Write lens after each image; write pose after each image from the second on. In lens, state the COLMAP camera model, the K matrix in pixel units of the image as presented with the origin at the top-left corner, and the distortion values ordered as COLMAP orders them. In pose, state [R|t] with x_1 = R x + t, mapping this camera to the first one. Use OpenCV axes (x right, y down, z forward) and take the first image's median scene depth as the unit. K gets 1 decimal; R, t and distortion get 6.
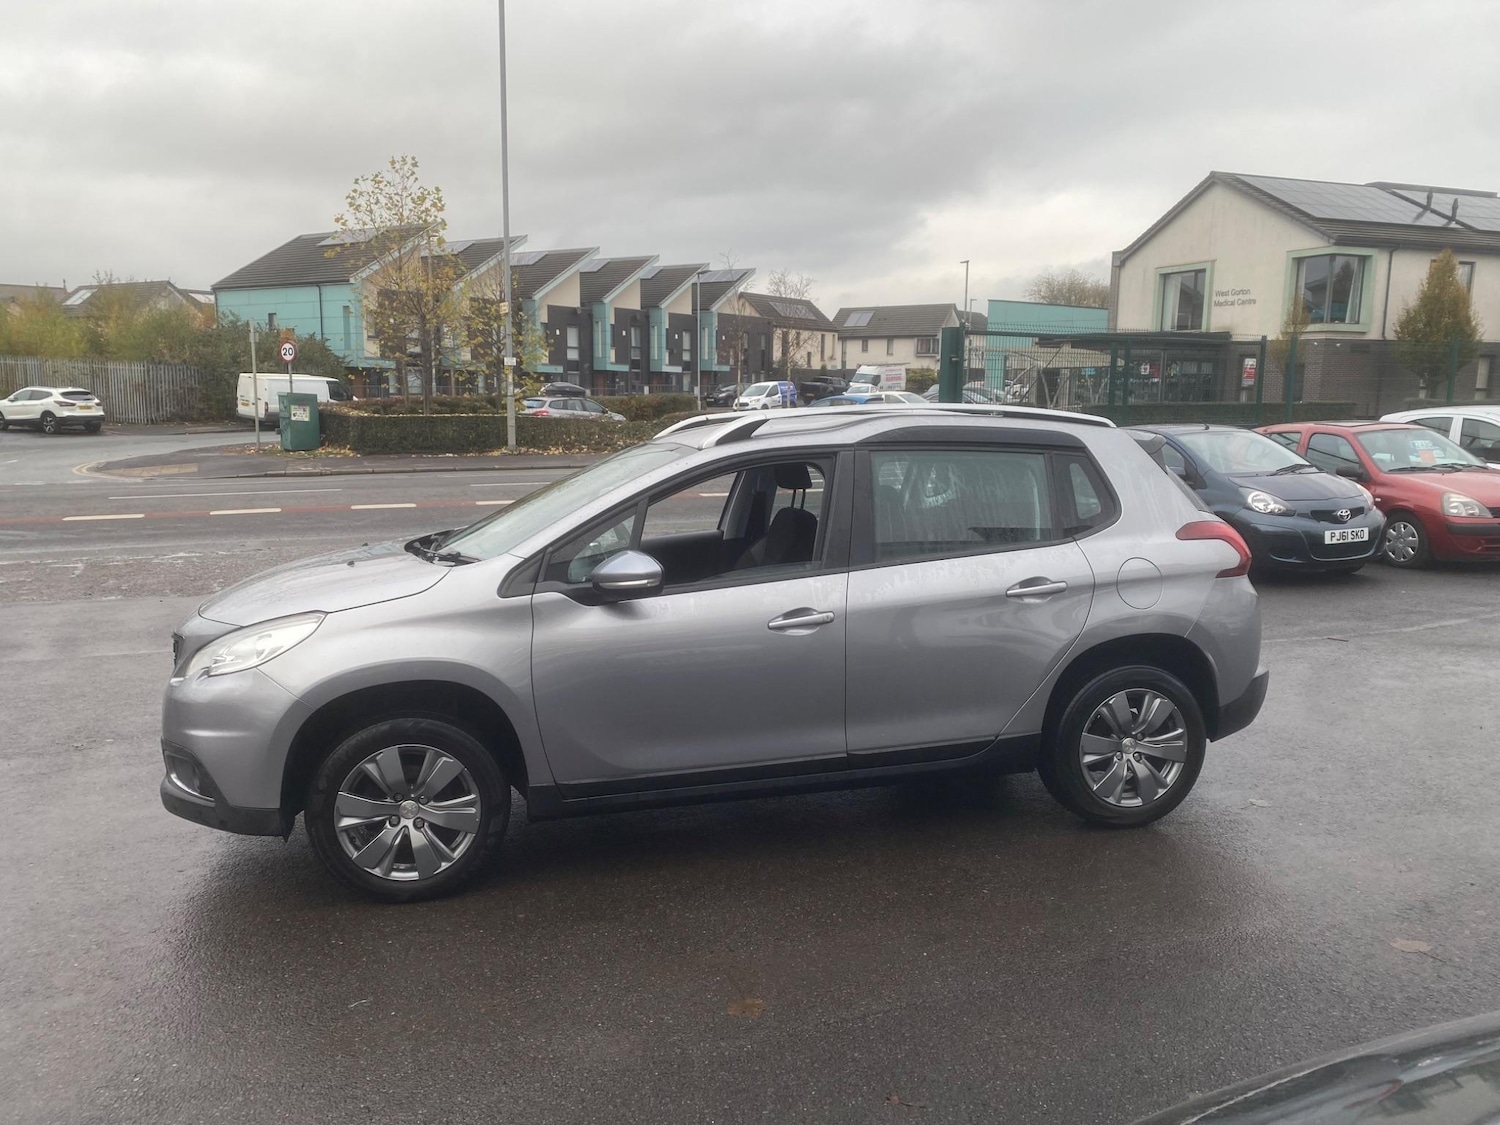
lens RADIAL K [[1151.7, 0, 731.5], [0, 1151.7, 569.5], [0, 0, 1]] dist [0.032729, -0.030614]
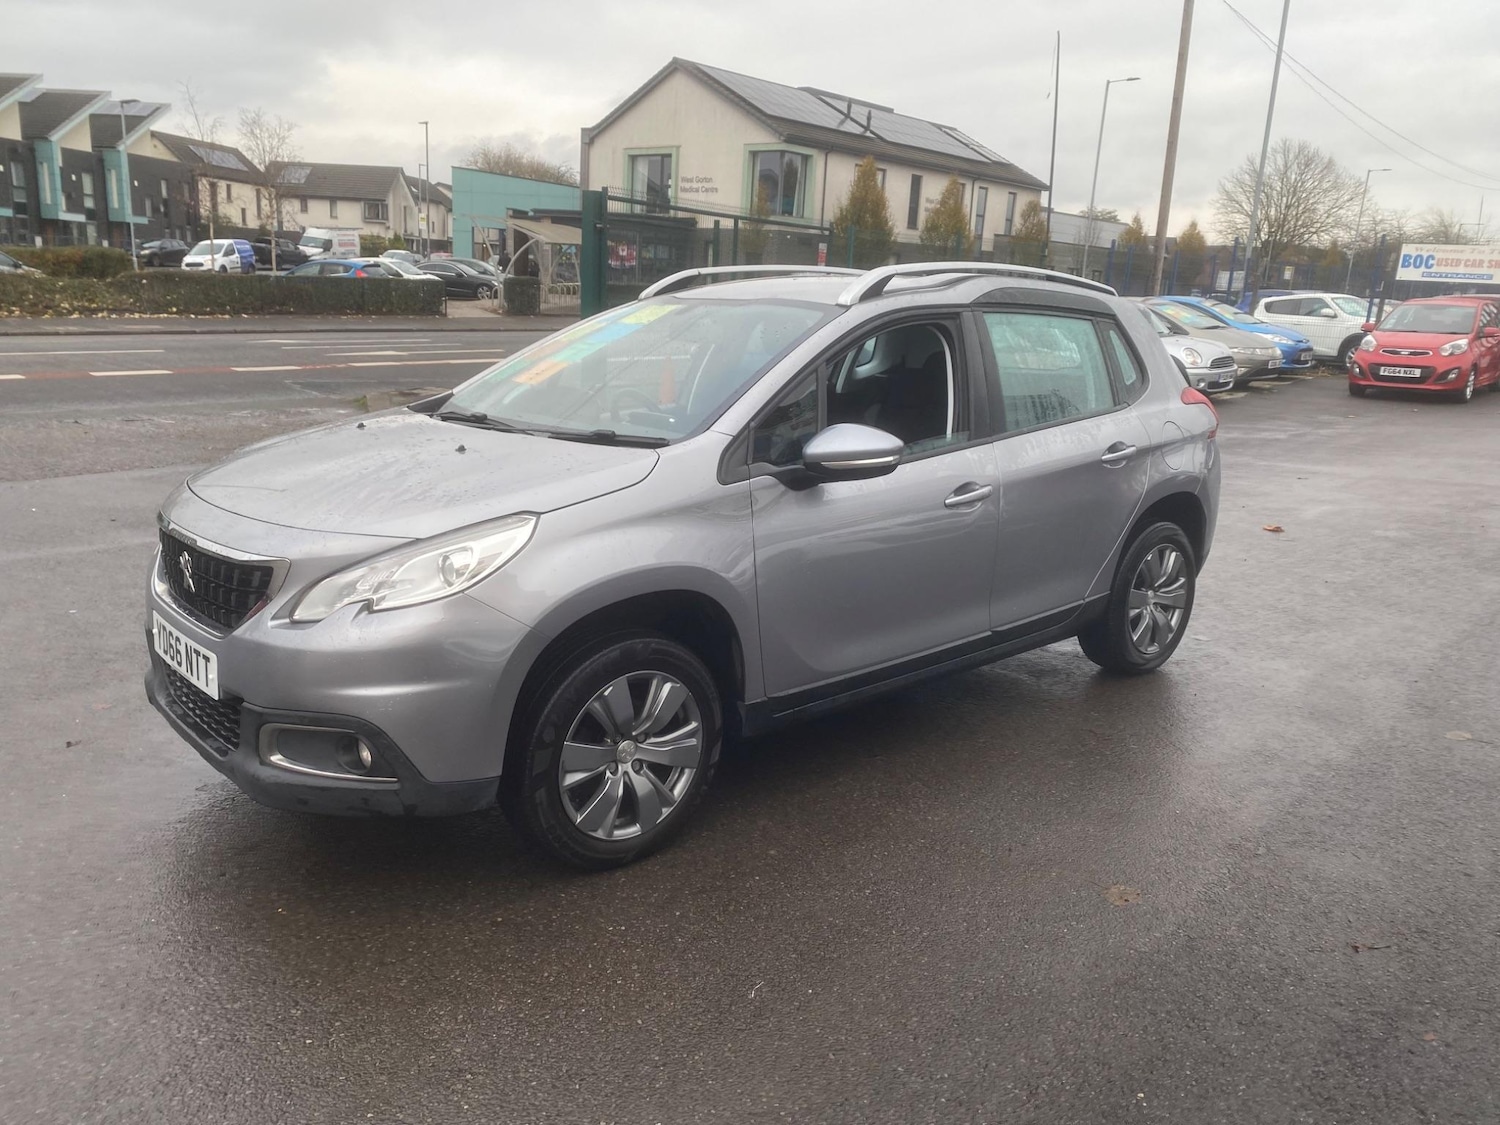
lens RADIAL K [[1151.7, 0, 731.5], [0, 1151.7, 569.5], [0, 0, 1]] dist [0.032729, -0.030614]
pose [[0.882563, -0.076434, 0.463941, -0.057741], [0.028176, 0.993523, 0.110083, -0.000384], [-0.469350, -0.084083, 0.879000, 0.027409]]
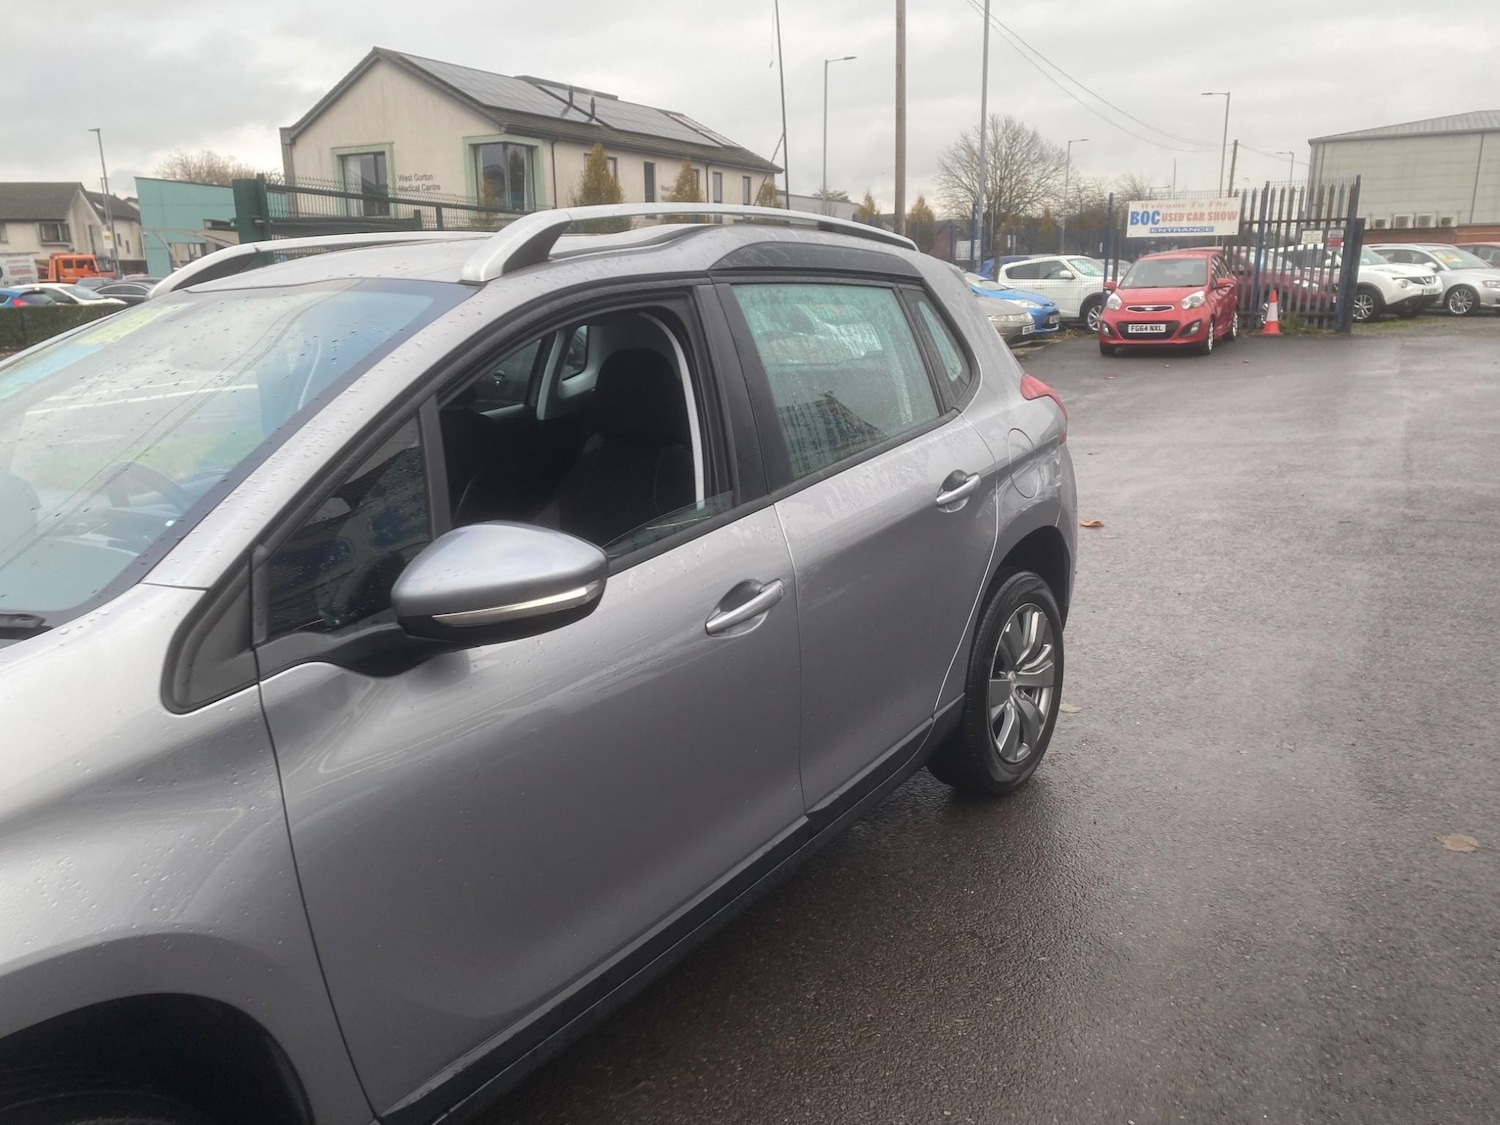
lens RADIAL K [[1146.4, 0, 743.8], [0, 1146.4, 569.3], [0, 0, 1]] dist [0.007105, -0.002269]
pose [[0.759011, -0.175318, 0.627029, -0.027810], [0.119732, 0.984224, 0.130256, -0.004260], [-0.639974, -0.023790, 0.768028, 0.062812]]
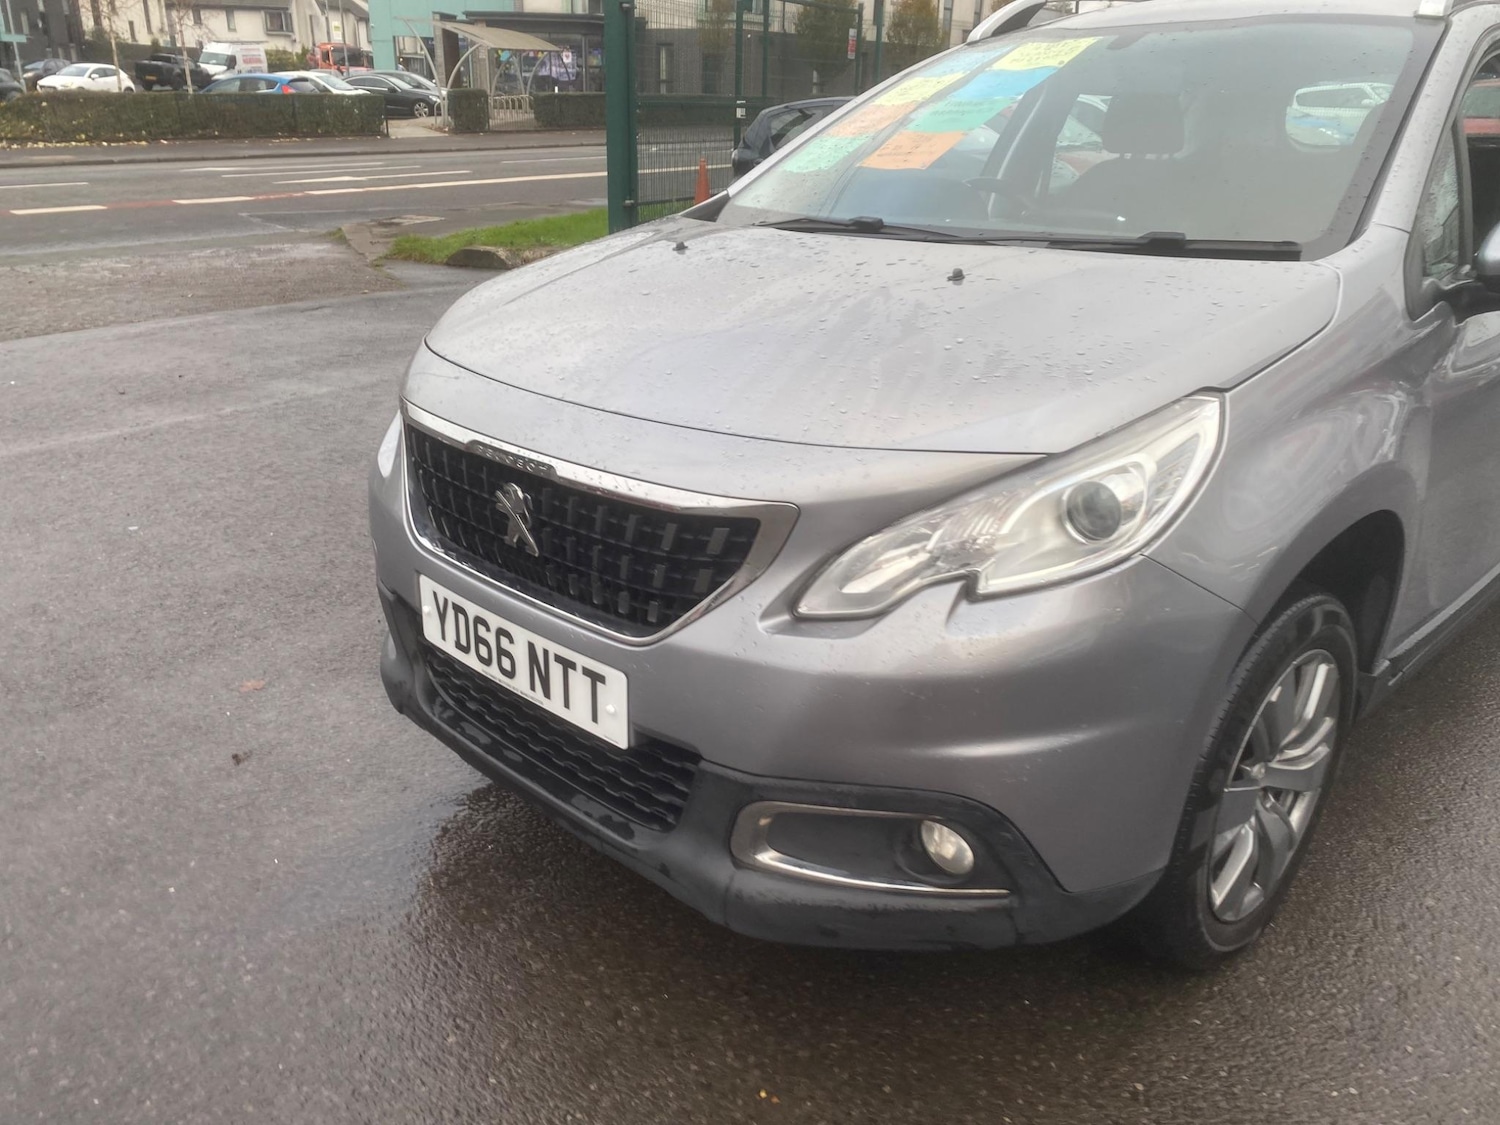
lens RADIAL K [[1151.7, 0, 731.5], [0, 1151.7, 569.5], [0, 0, 1]] dist [0.032729, -0.030614]
pose [[0.851419, -0.184462, 0.490978, -0.069323], [0.062678, 0.965189, 0.253933, -0.001549], [-0.520728, -0.185430, 0.833342, 0.072580]]
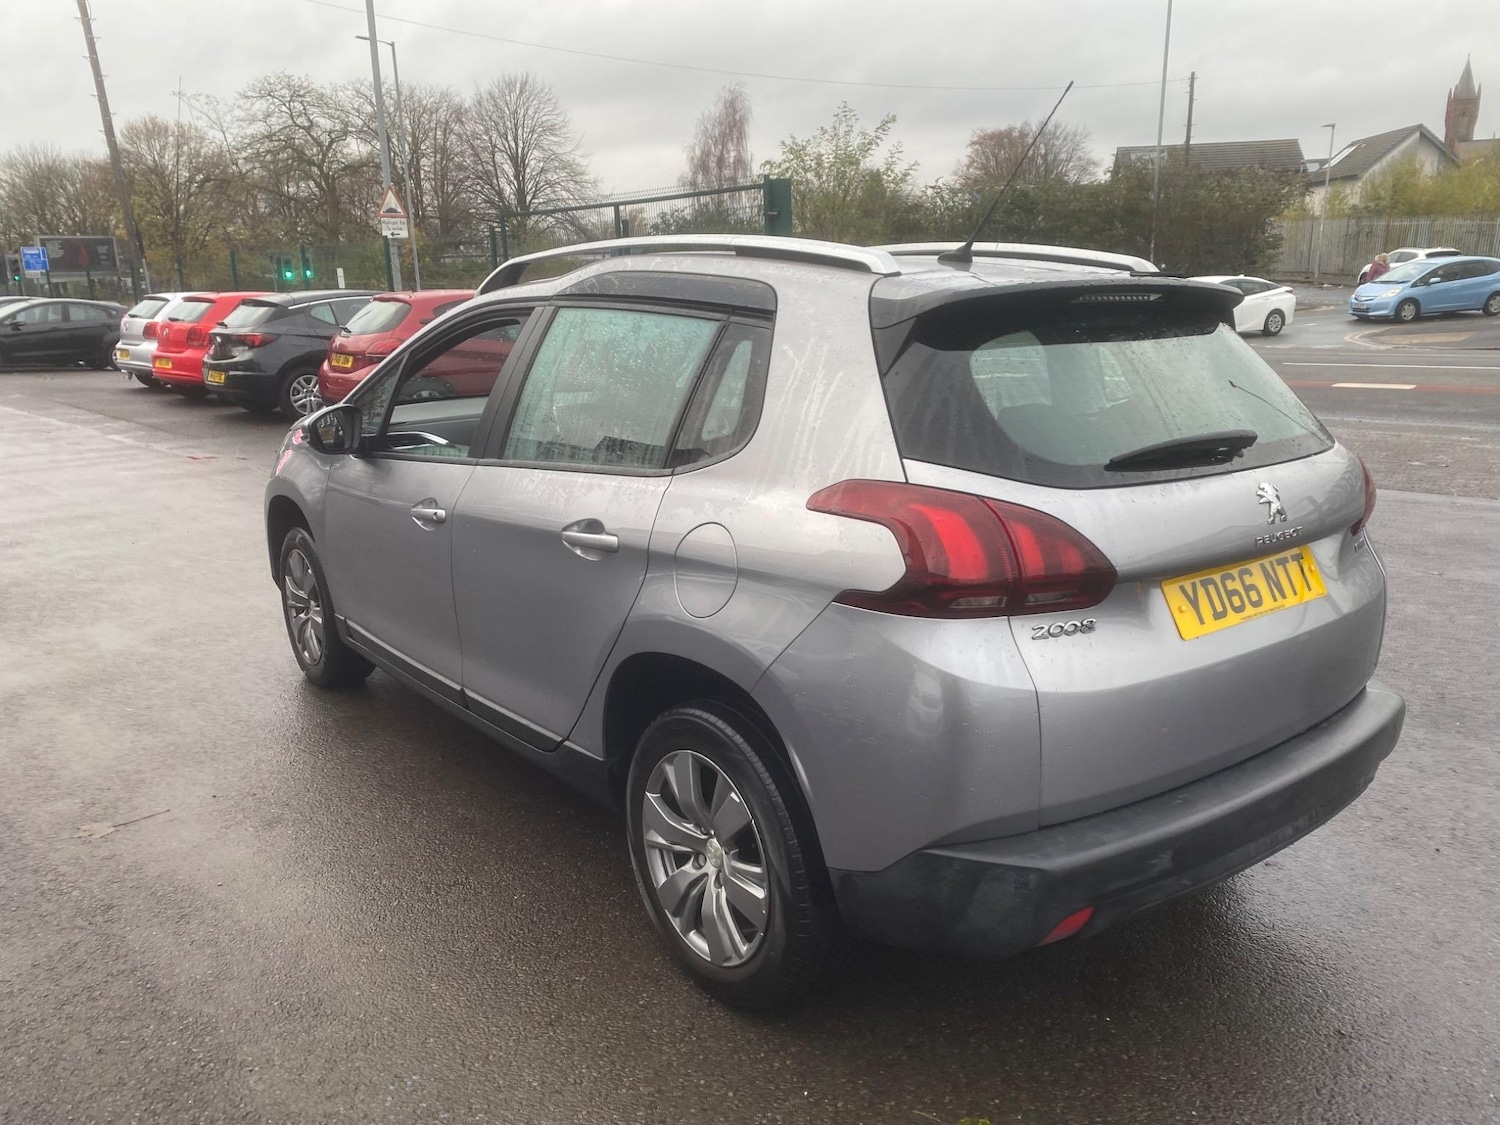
lens RADIAL K [[1143.5, 0, 713.1], [0, 1143.5, 567.9], [0, 0, 1]] dist [0.011668, -0.006922]
pose [[0.396166, 0.217686, -0.892001, 0.093590], [-0.114928, 0.975605, 0.187045, -0.009954], [0.910958, 0.028415, 0.411520, 0.089143]]
